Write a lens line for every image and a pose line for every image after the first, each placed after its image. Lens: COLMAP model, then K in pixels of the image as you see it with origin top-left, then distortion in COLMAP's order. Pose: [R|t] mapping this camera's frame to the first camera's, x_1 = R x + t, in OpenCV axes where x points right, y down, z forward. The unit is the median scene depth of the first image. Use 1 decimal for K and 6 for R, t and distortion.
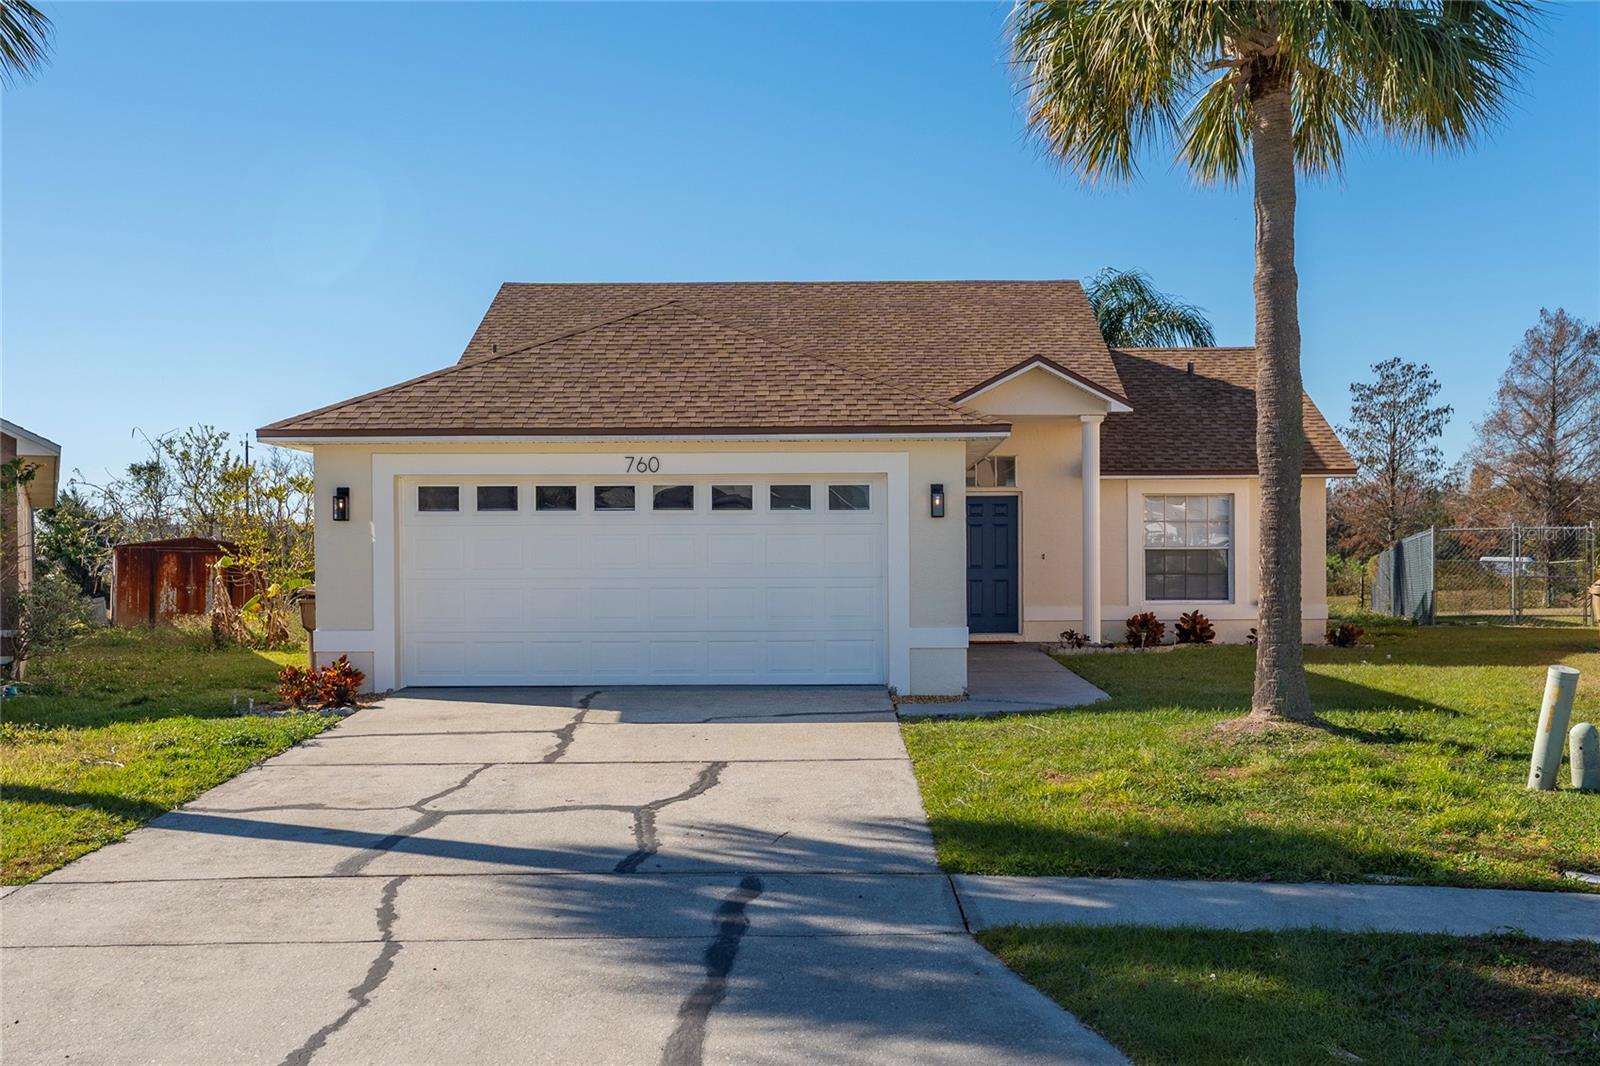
lens RADIAL K [[1478.0, 0, 815.5], [0, 1478.0, 543.1], [0, 0, 1]] dist [0.029911, 0.004357]
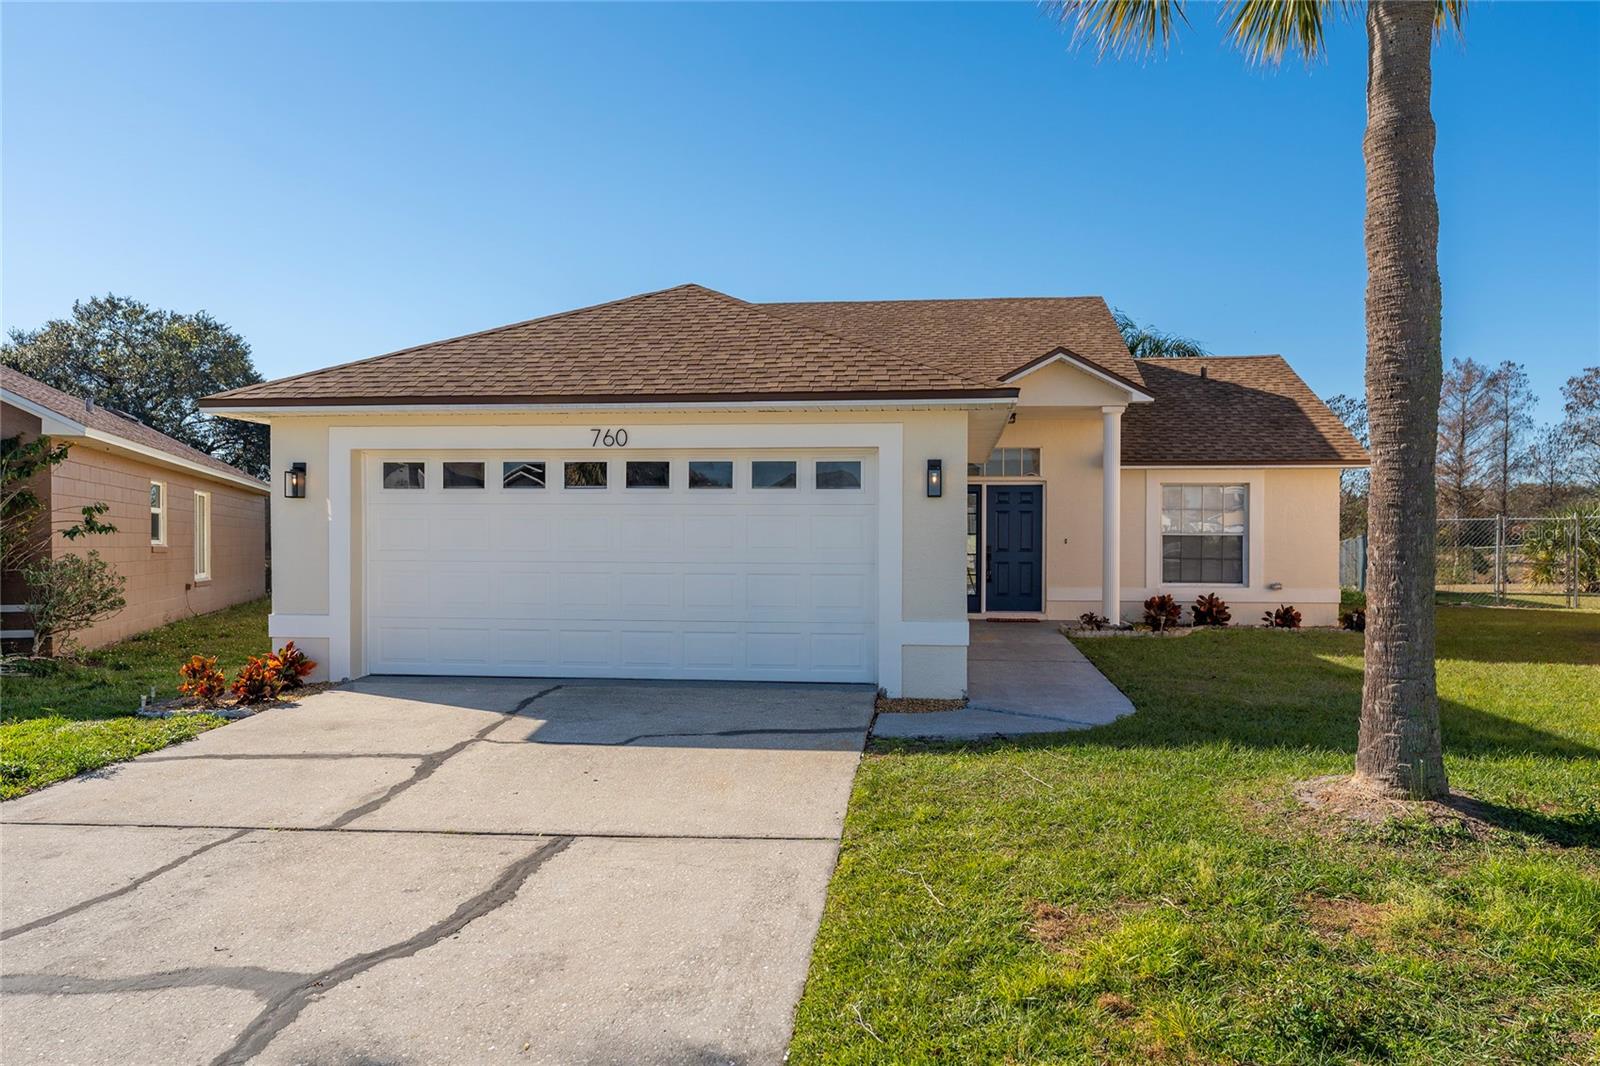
lens RADIAL K [[1016.2, 0, 815.3], [0, 1016.2, 533.8], [0, 0, 1]] dist [0.000704, 0.004638]
pose [[0.995192, 0.008214, -0.097597, 0.069040], [-0.007713, 0.999955, 0.005516, 0.001631], [0.097638, -0.004737, 0.995211, 0.379049]]
